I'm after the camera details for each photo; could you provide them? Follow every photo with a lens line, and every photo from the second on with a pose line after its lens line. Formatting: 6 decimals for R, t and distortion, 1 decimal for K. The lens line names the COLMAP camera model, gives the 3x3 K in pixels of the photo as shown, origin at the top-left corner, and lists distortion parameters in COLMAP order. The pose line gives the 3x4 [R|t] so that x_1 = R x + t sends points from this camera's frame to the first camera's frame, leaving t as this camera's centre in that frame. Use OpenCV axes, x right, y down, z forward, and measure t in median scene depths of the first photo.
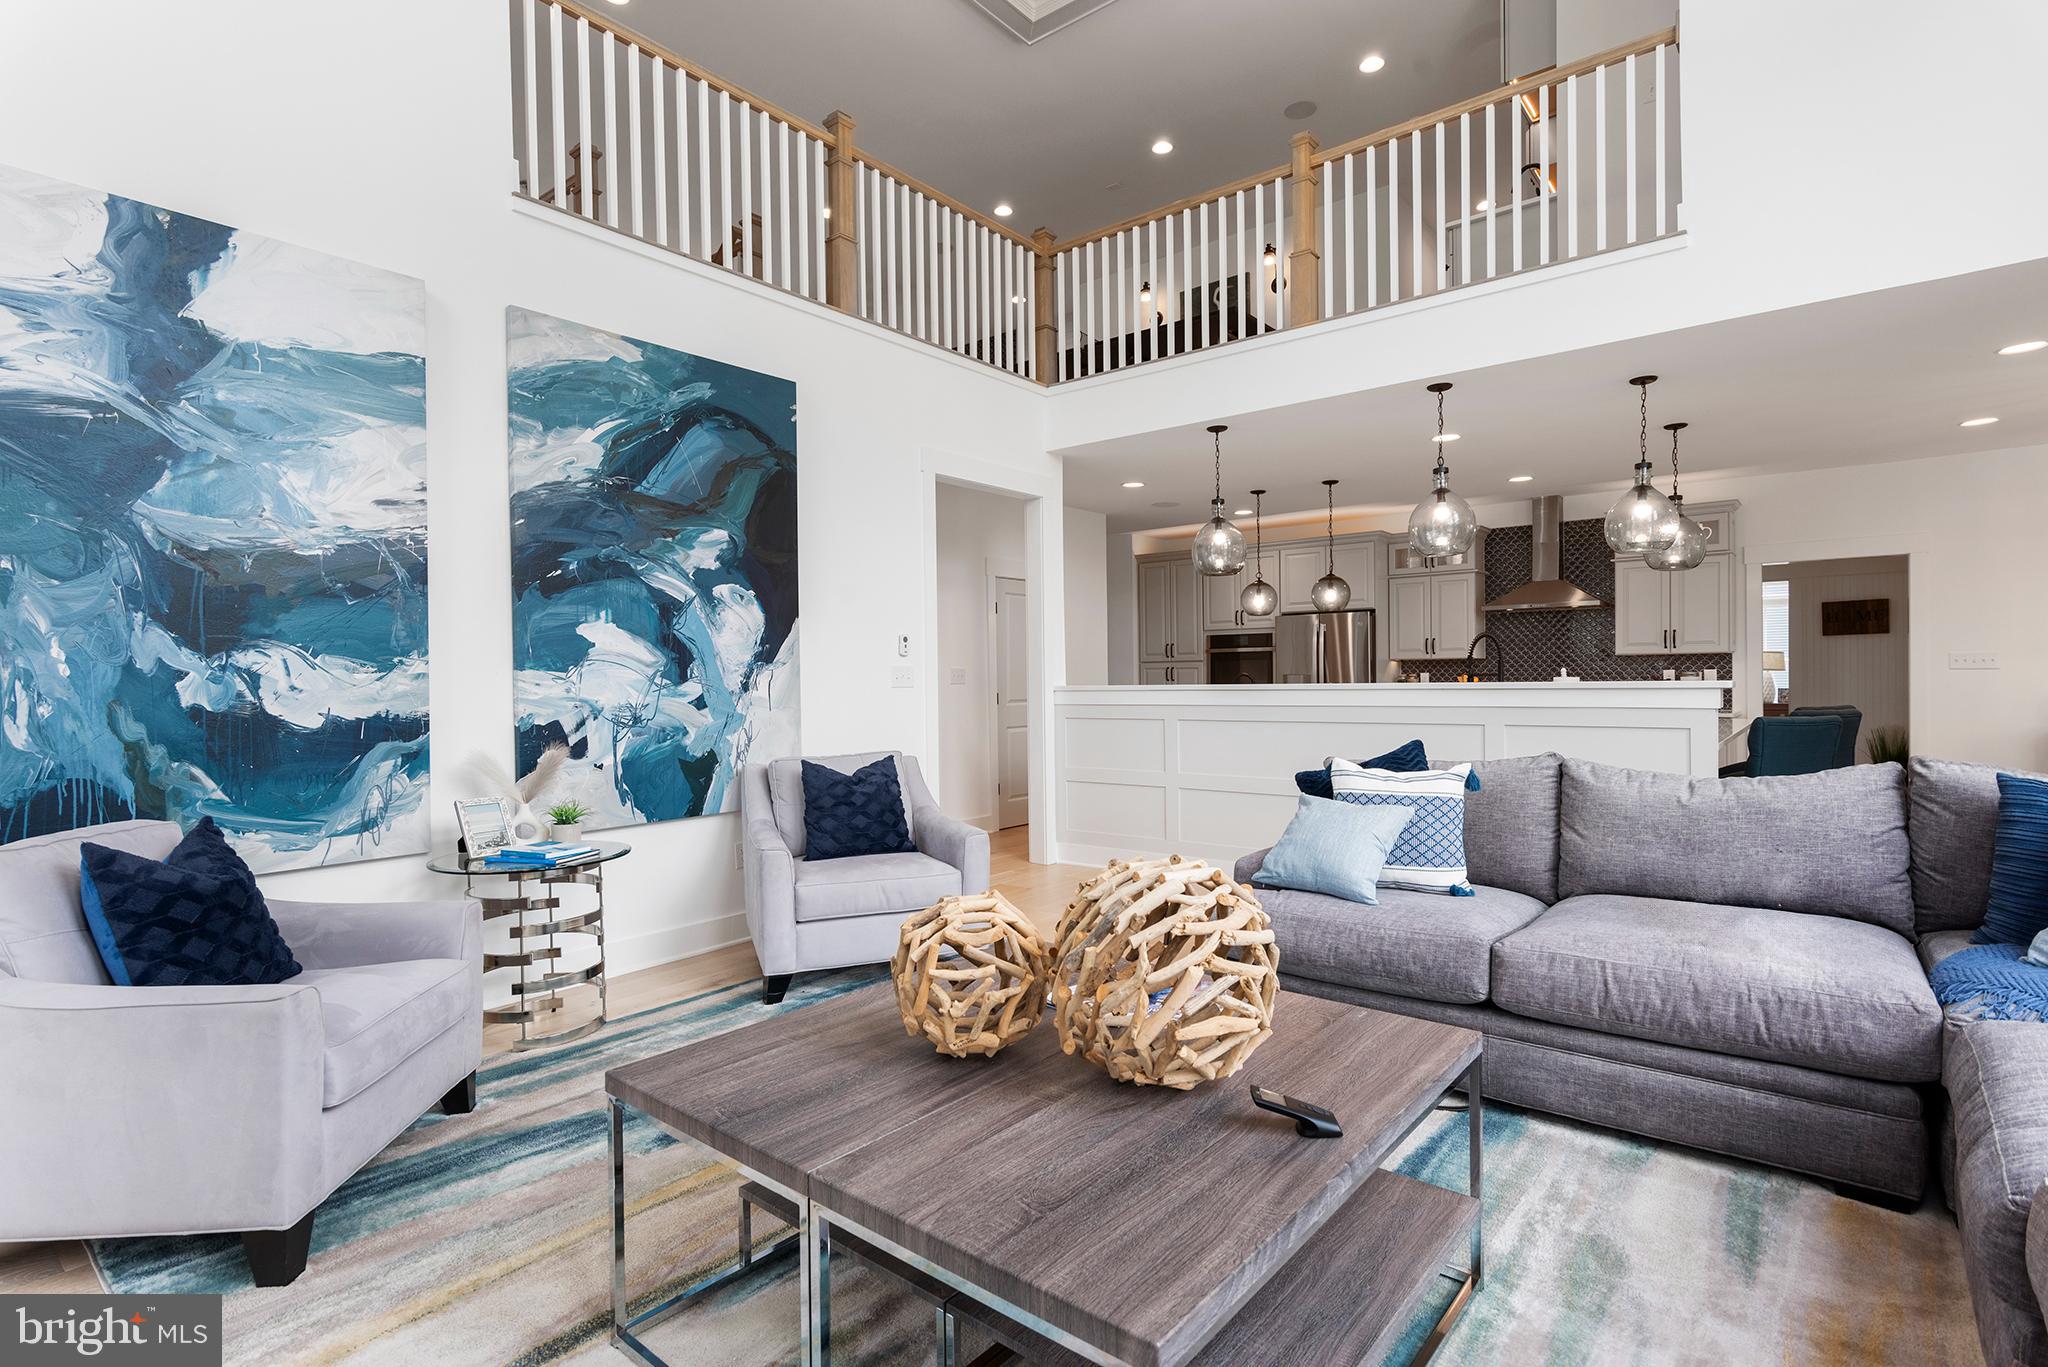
lens RADIAL K [[997.2, 0, 1021.0], [0, 997.2, 687.2], [0, 0, 1]] dist [0.001952, 0.000508]
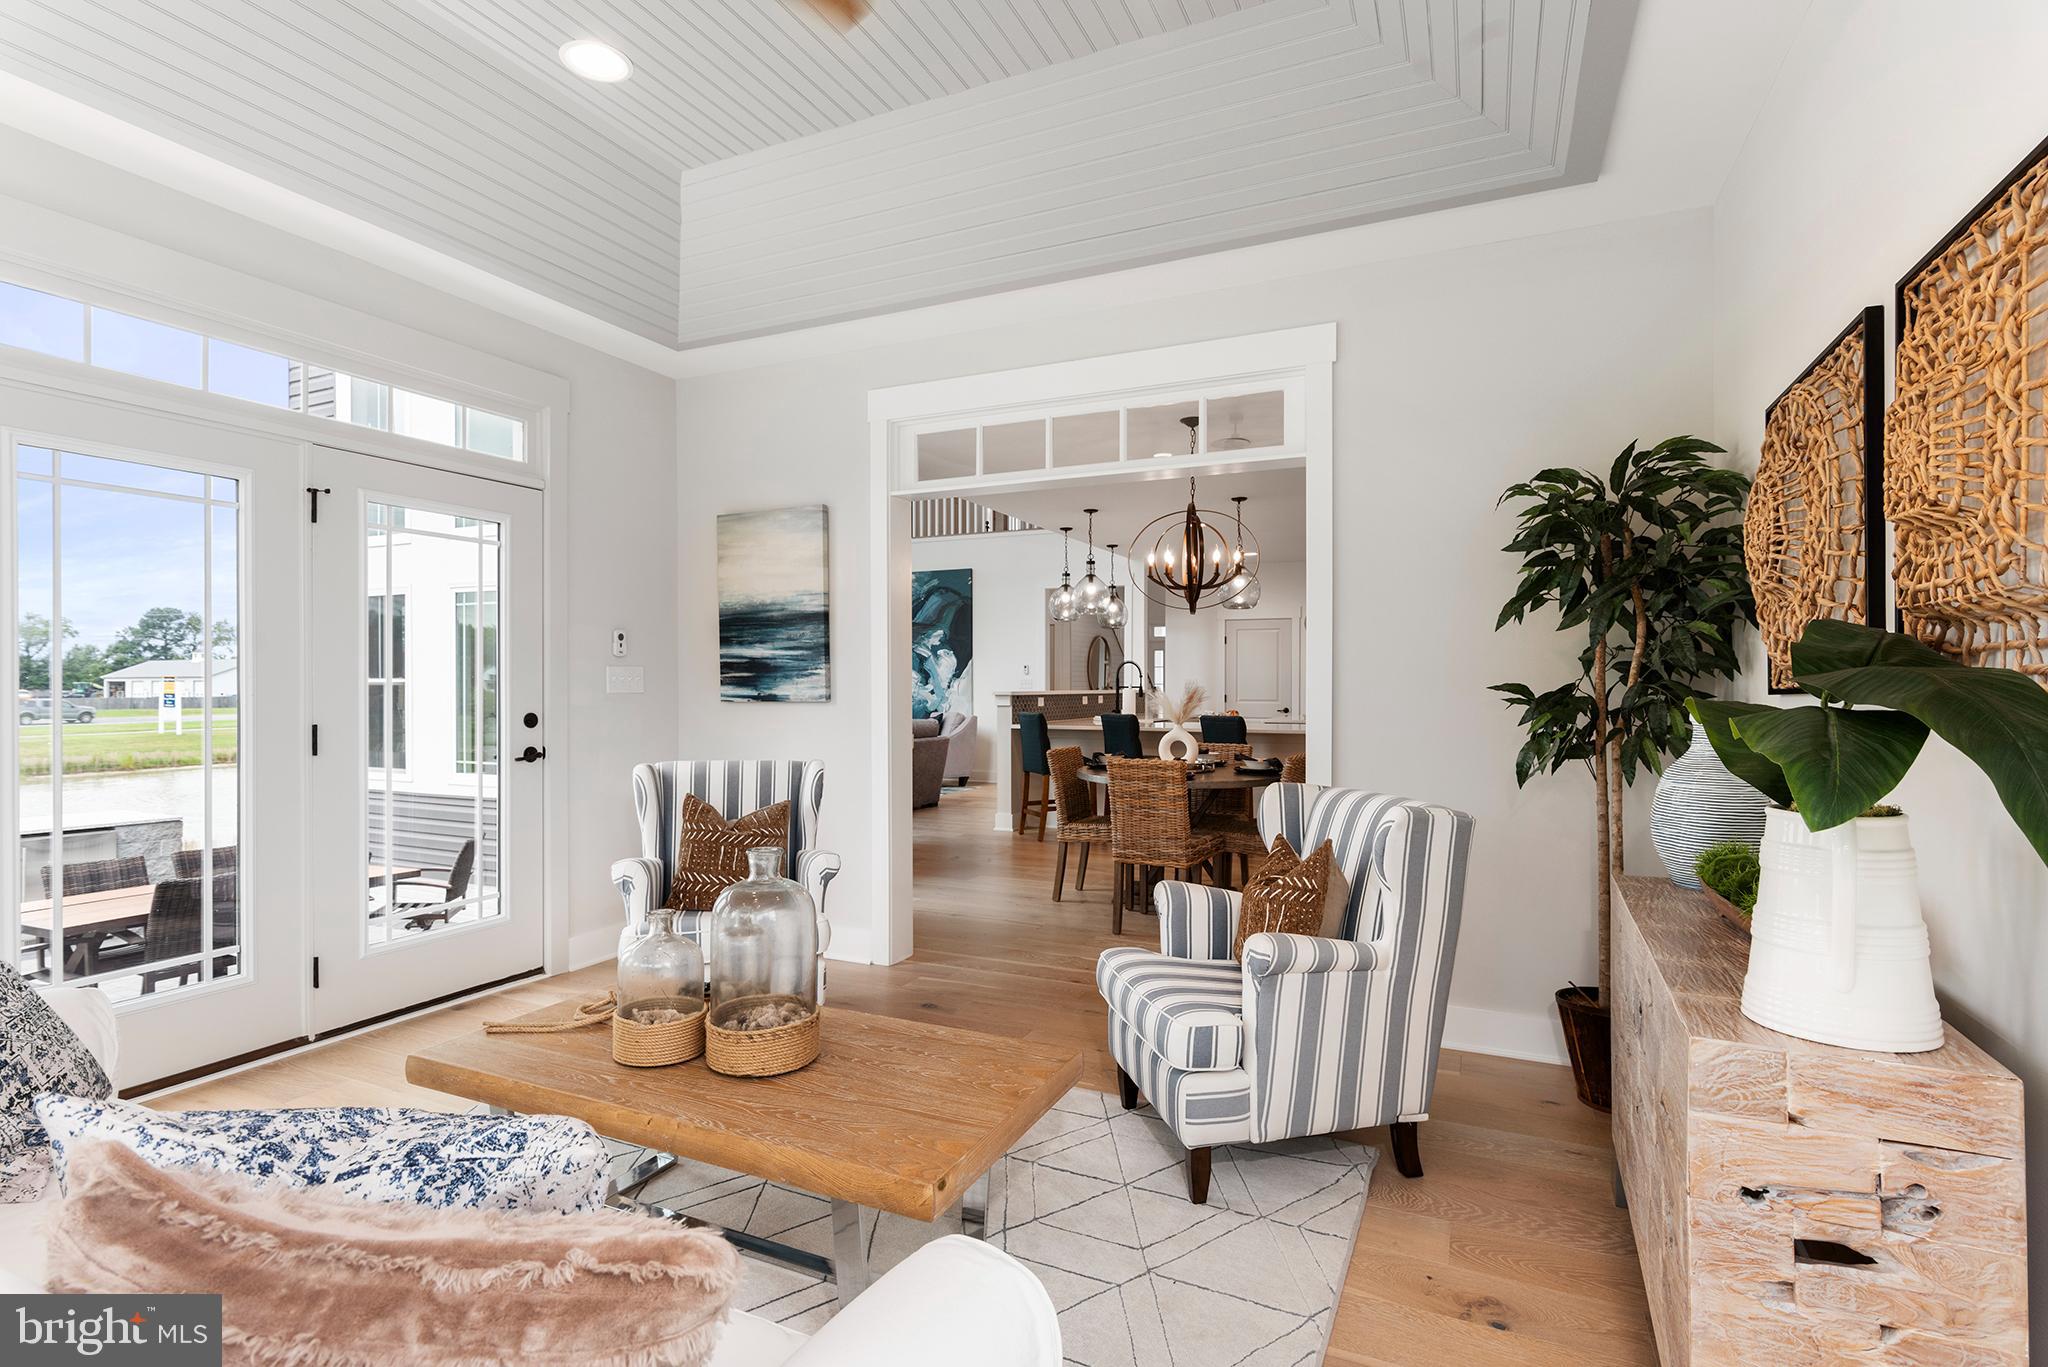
lens RADIAL K [[997.2, 0, 1023.1], [0, 997.2, 684.1], [0, 0, 1]] dist [0.001952, 0.000508]
pose [[0.252057, 0.011944, -0.967639, 2.501352], [-0.011364, 0.999891, 0.009382, -0.036566], [0.967646, 0.008631, 0.252165, 0.528165]]
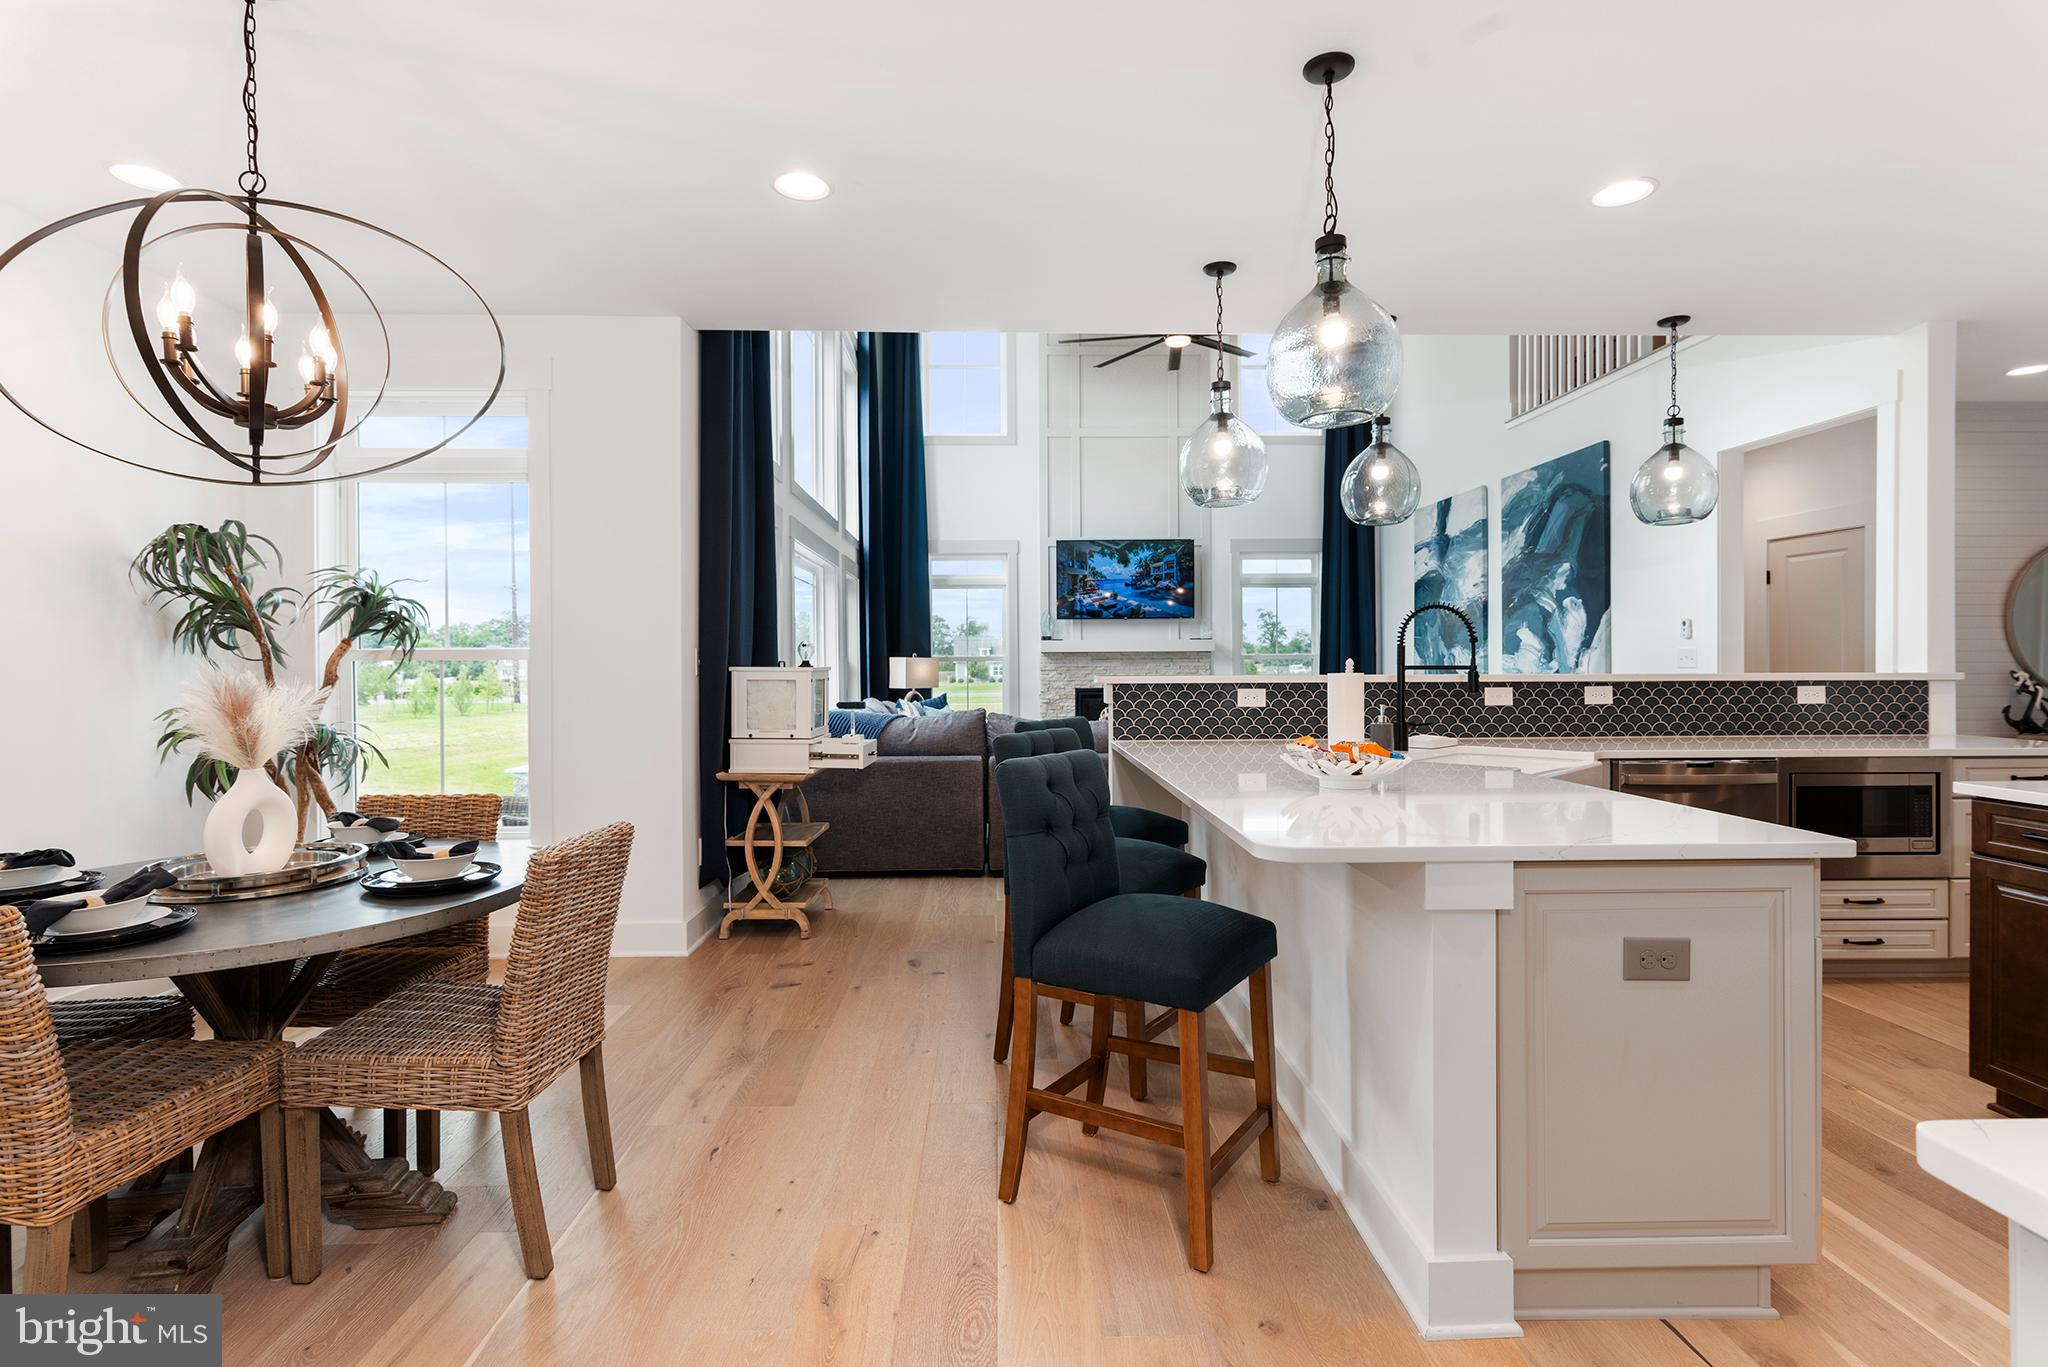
lens RADIAL K [[997.2, 0, 1022.5], [0, 997.2, 673.5], [0, 0, 1]] dist [0.001952, 0.000508]
pose [[-0.755790, 0.024521, -0.654354, 1.378992], [0.011008, 0.999633, 0.024746, -0.034312], [0.654721, 0.011500, -0.755783, 1.645516]]
